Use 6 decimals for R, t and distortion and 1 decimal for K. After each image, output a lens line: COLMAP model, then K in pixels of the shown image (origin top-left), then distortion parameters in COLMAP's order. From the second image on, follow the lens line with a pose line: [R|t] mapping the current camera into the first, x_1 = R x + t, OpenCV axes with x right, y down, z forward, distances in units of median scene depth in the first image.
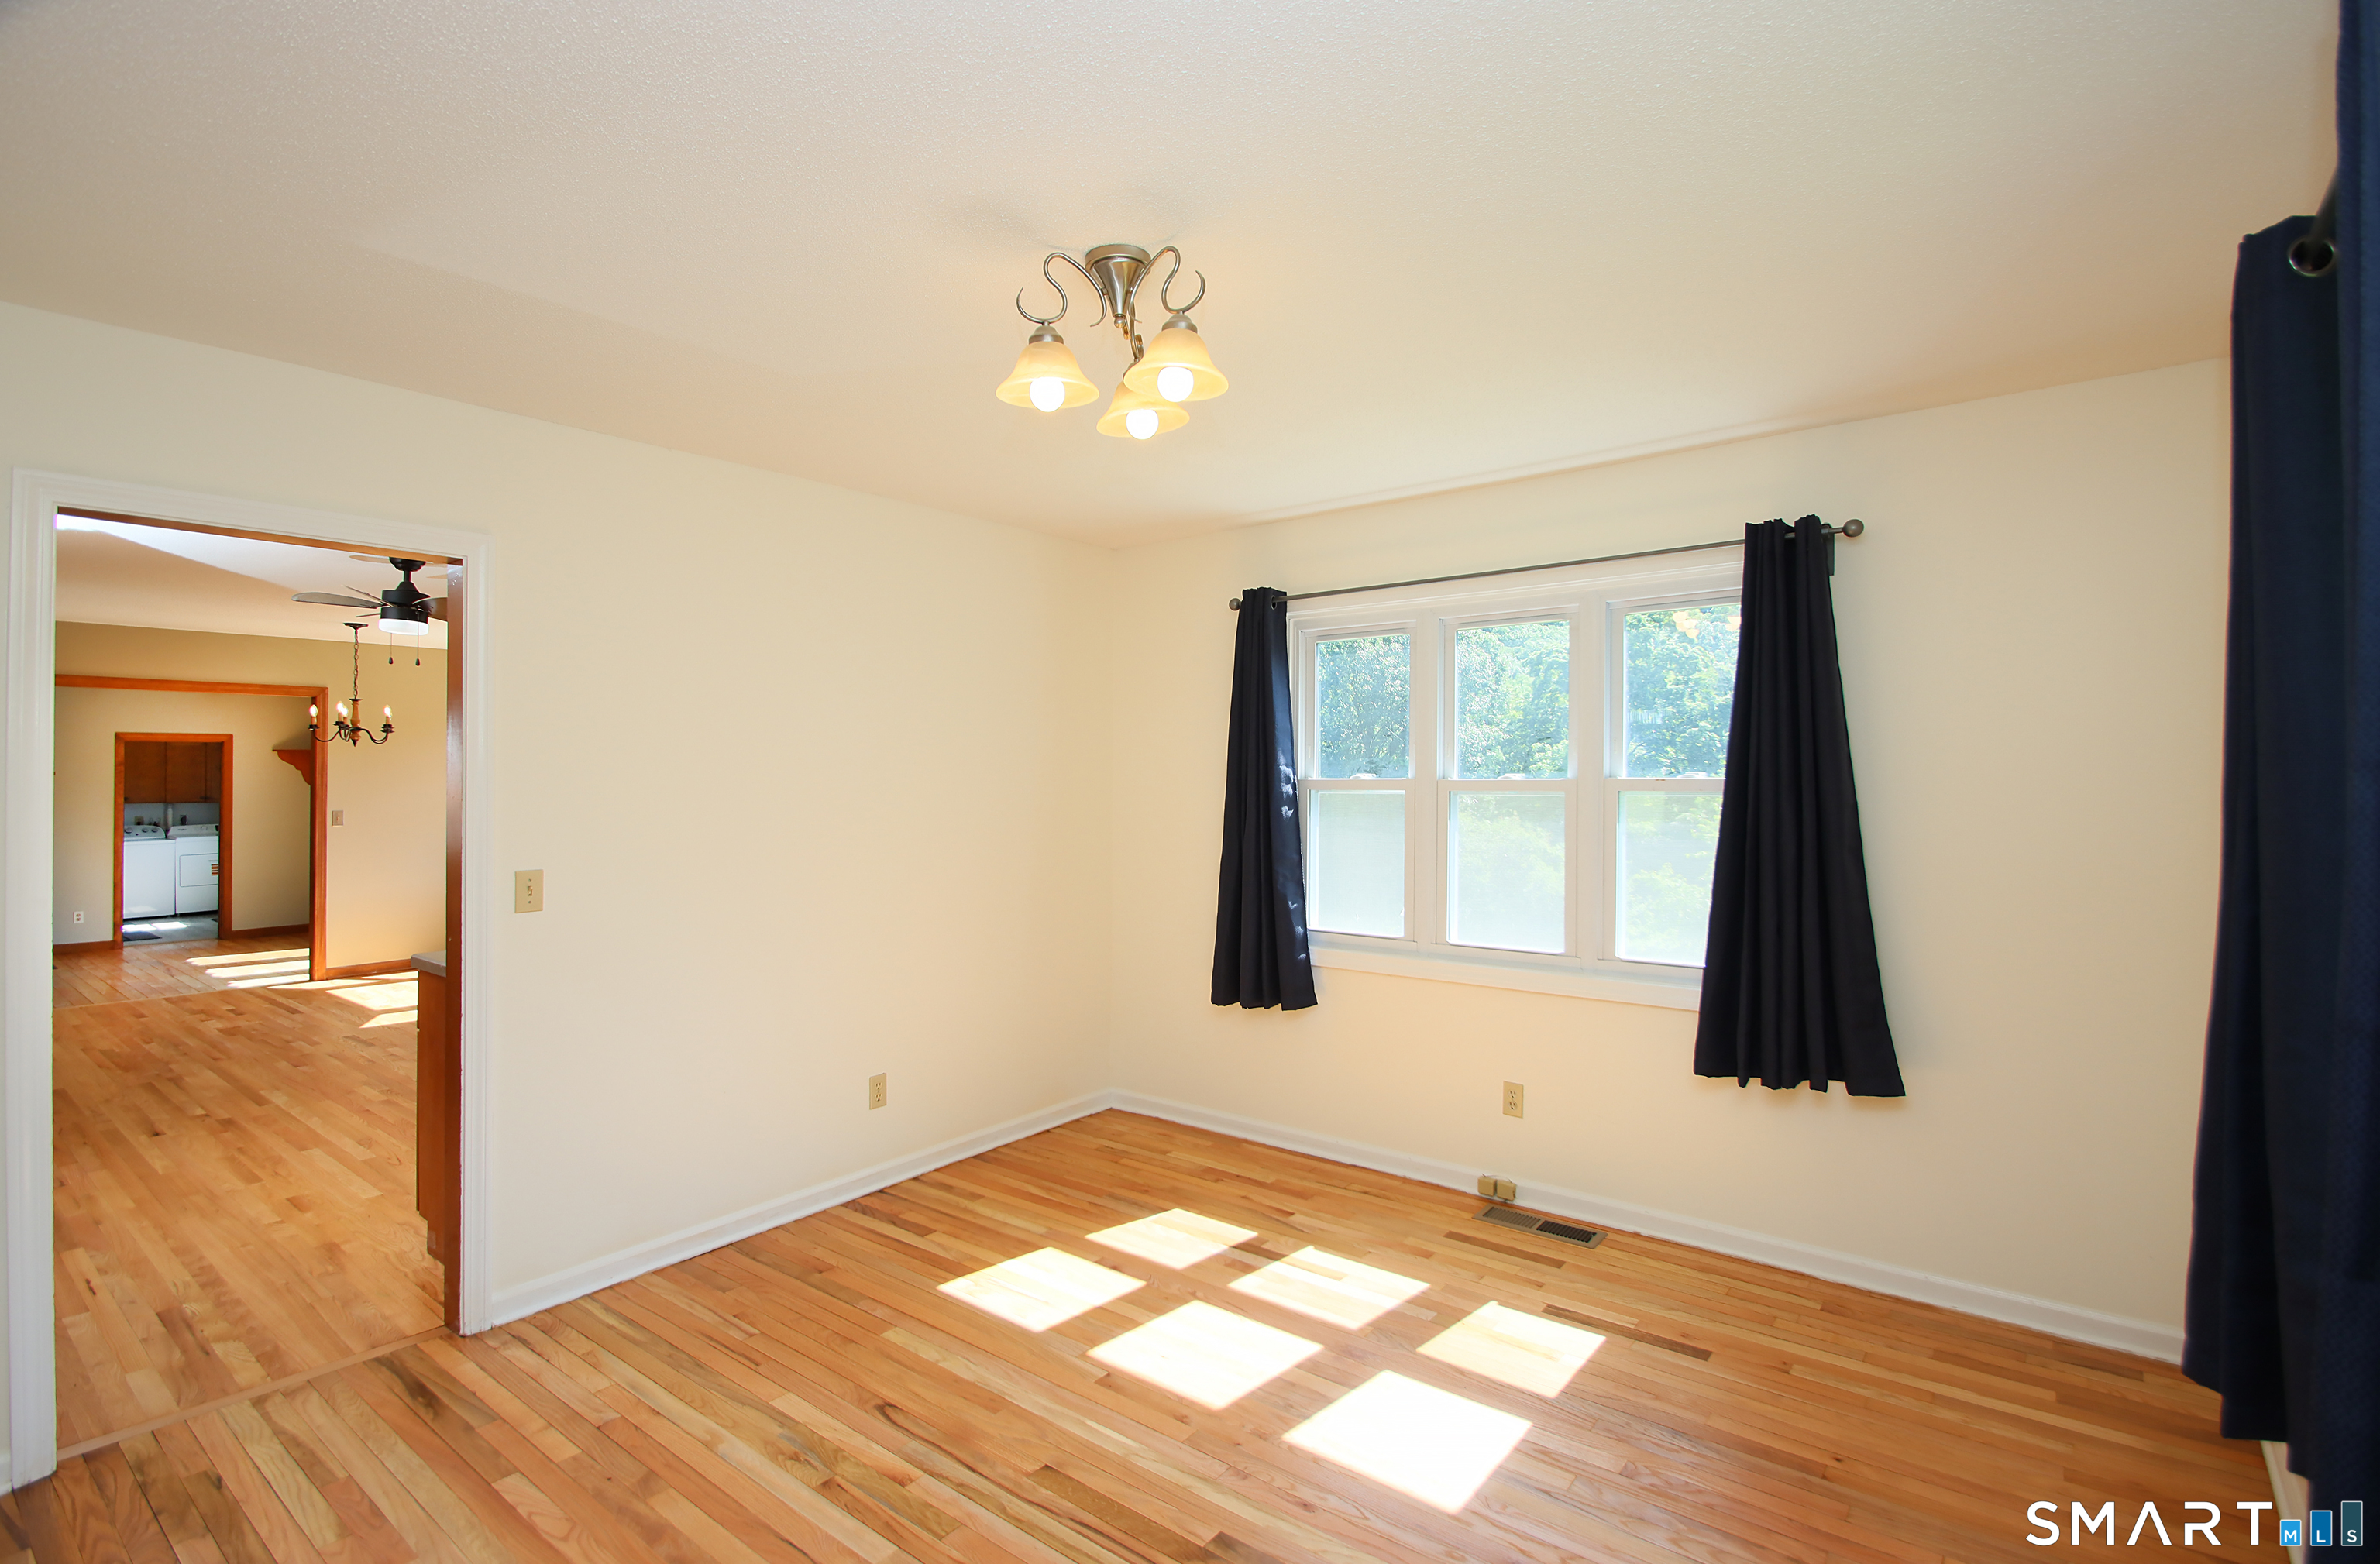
lens RADIAL K [[1080.3, 0, 1180.6], [0, 1080.3, 763.4], [0, 0, 1]] dist [0.017102, -0.020880]
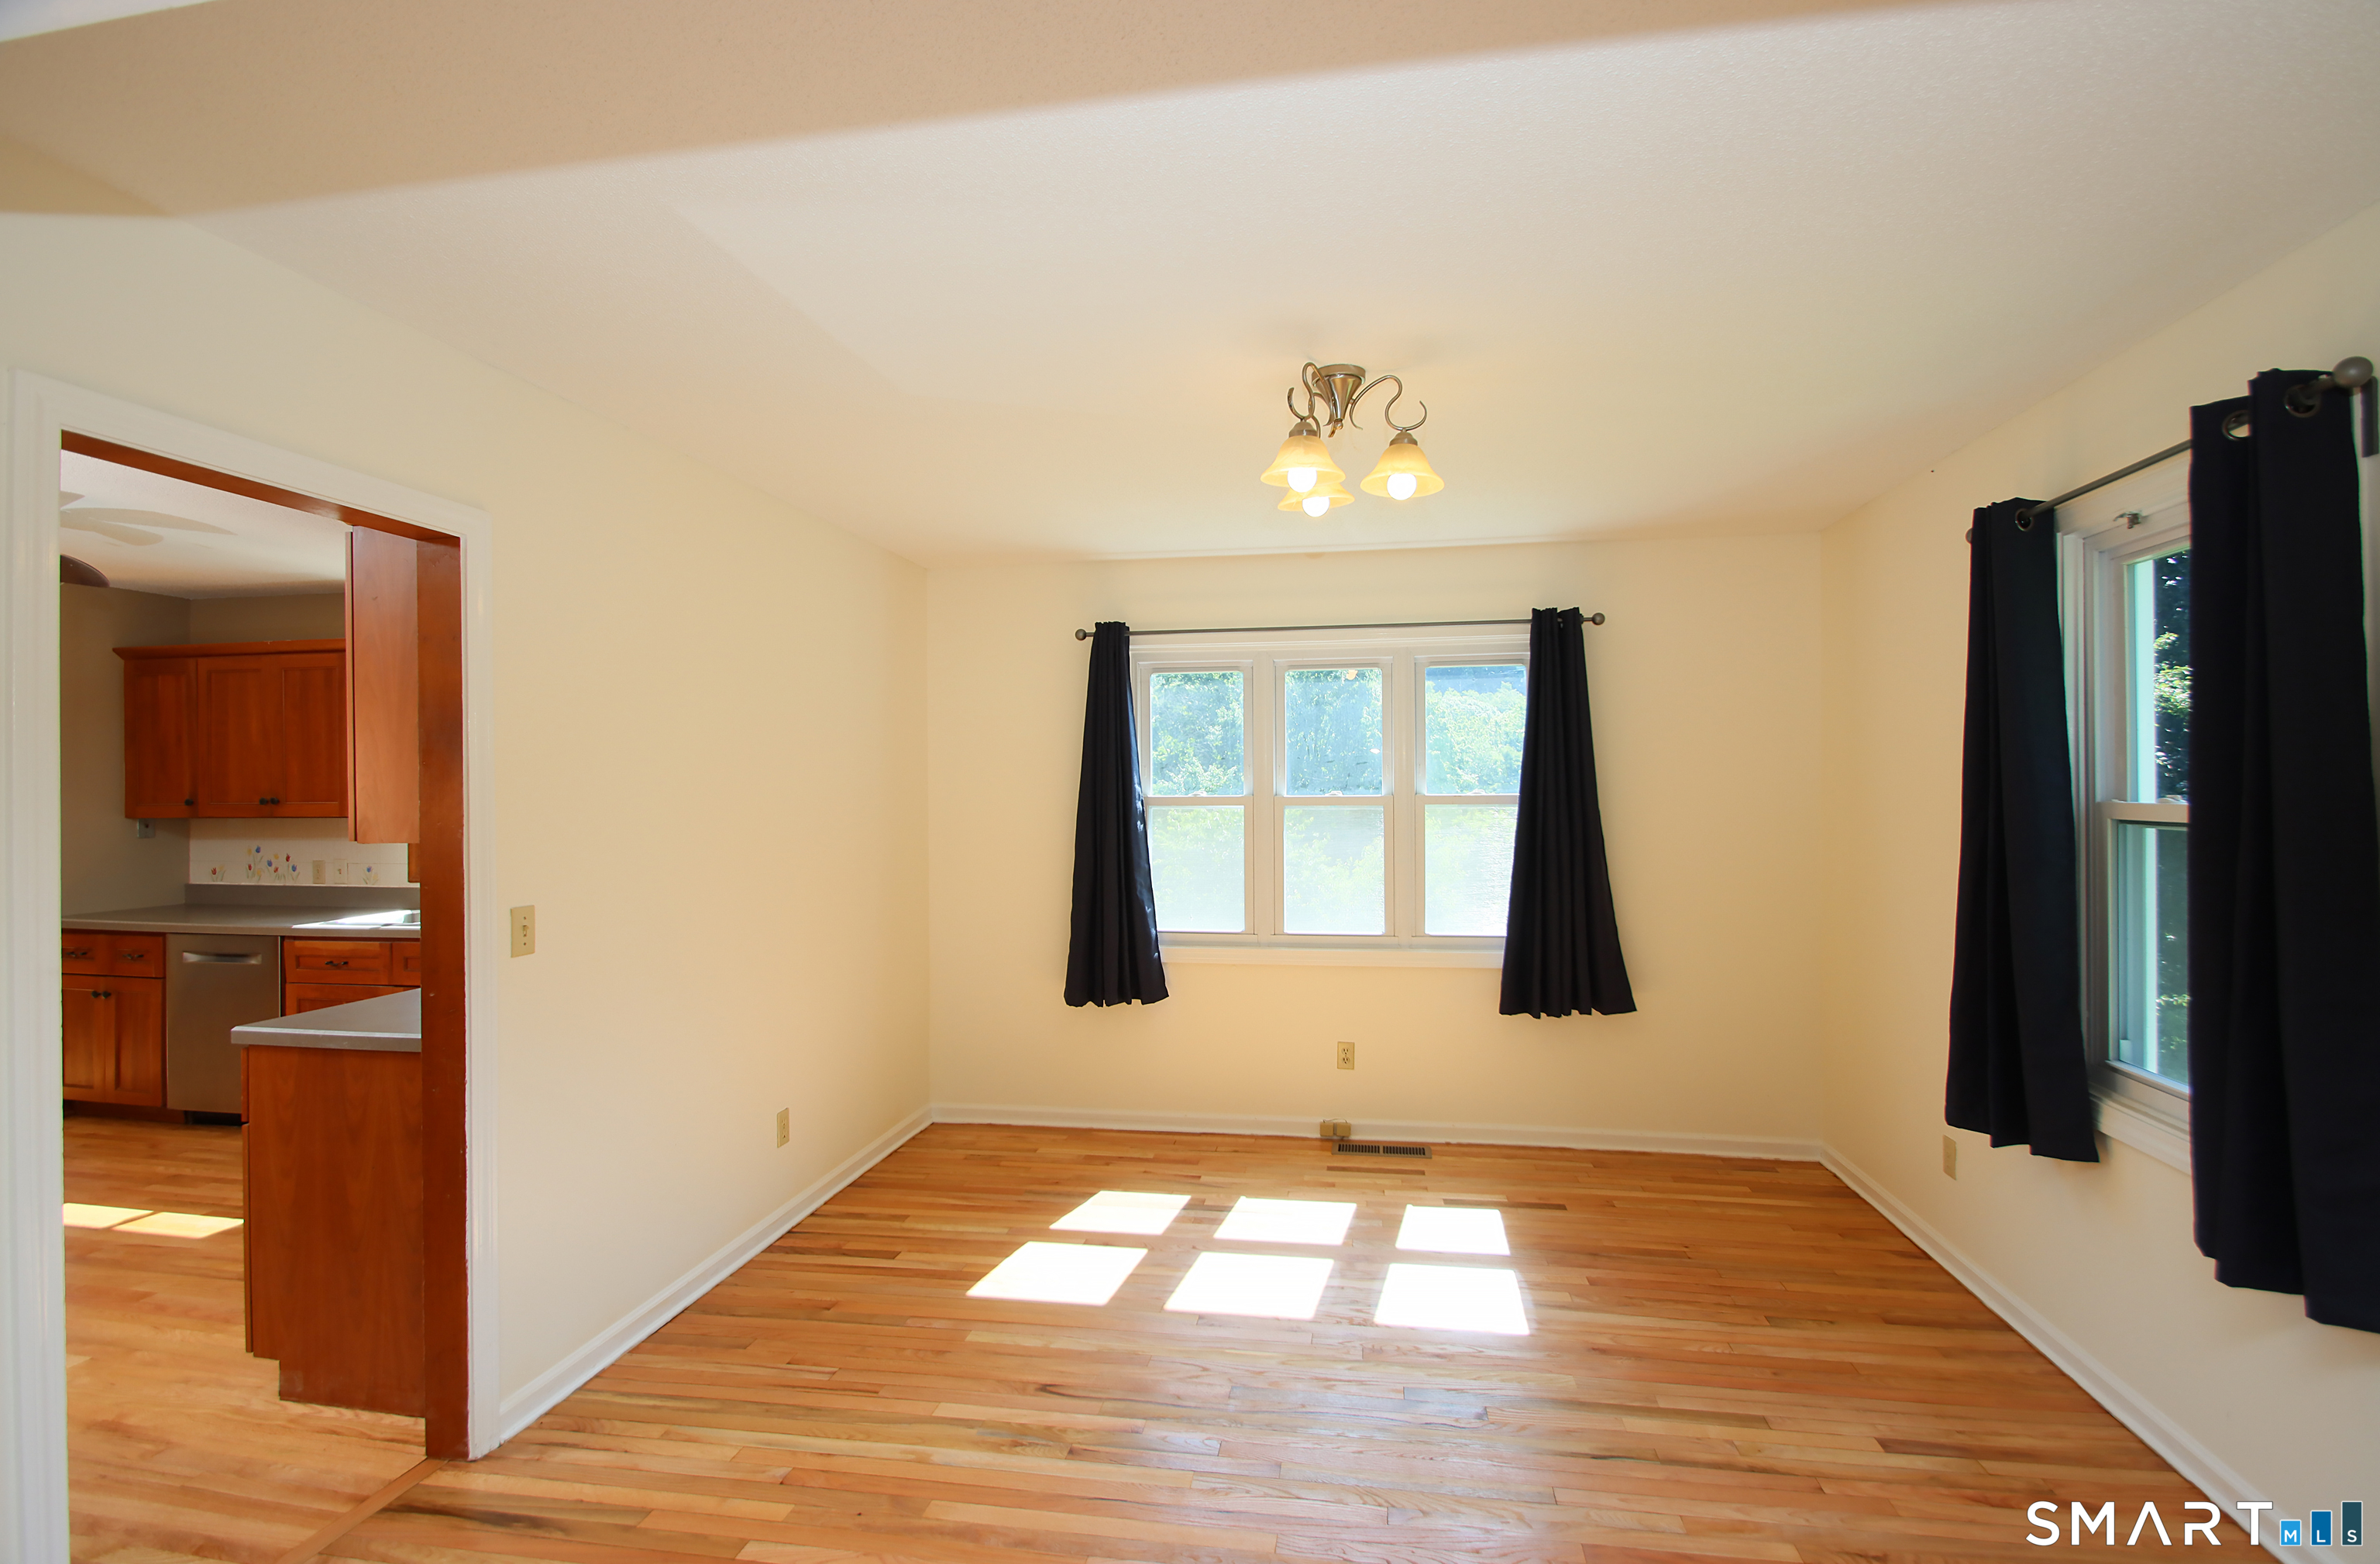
lens RADIAL K [[1083.5, 0, 1190.0], [0, 1083.5, 782.0], [0, 0, 1]] dist [0.001367, -0.010903]
pose [[0.880311, 0.002902, 0.474389, -0.467971], [-0.004450, 0.999988, 0.002140, -0.003261], [-0.474377, -0.003995, 0.880313, -0.000682]]
